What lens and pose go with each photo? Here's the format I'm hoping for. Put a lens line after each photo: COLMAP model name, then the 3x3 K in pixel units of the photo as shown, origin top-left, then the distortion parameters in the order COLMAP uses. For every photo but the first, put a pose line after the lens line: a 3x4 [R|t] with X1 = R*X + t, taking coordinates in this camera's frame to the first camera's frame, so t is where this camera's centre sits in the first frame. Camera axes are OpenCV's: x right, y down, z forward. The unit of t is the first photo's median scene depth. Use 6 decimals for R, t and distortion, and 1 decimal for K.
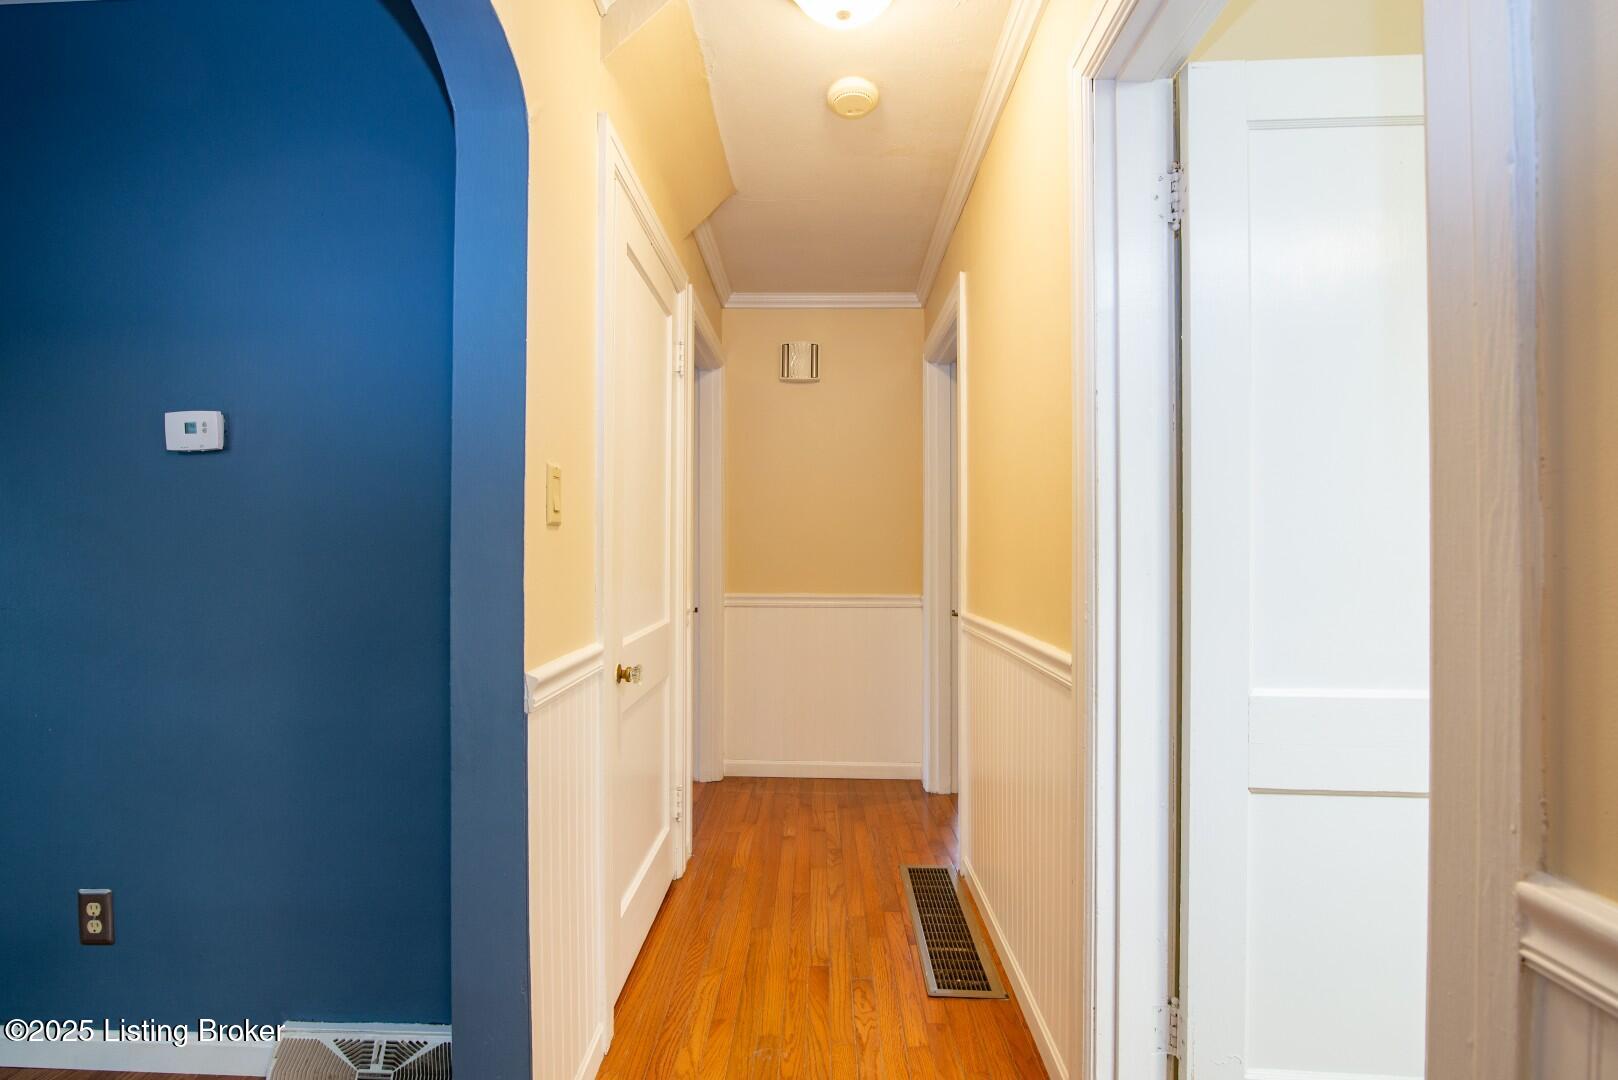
lens RADIAL K [[754.9, 0, 806.8], [0, 754.9, 546.2], [0, 0, 1]] dist [-0.019947, 0.000543]
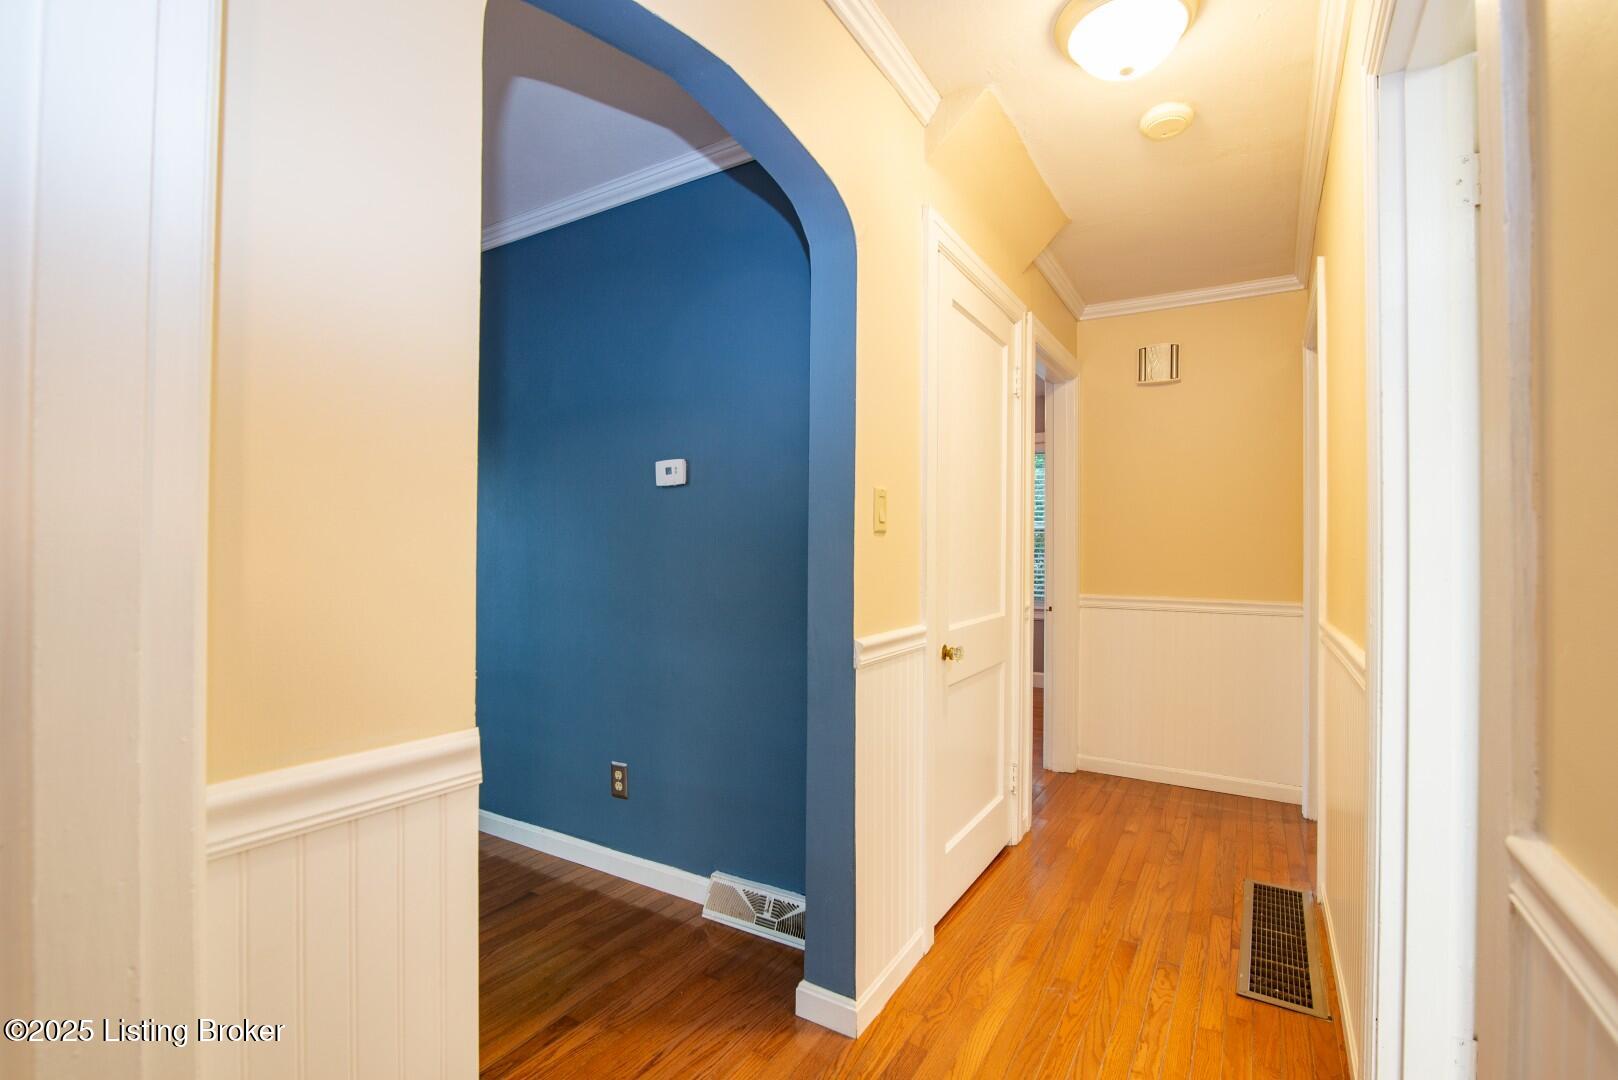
lens RADIAL K [[754.9, 0, 806.8], [0, 754.9, 546.2], [0, 0, 1]] dist [-0.019947, 0.000543]
pose [[0.863176, 0.001424, -0.504901, 0.156336], [-0.003410, 0.999990, -0.003011, 0.000544], [0.504891, 0.004321, 0.863172, -0.152677]]
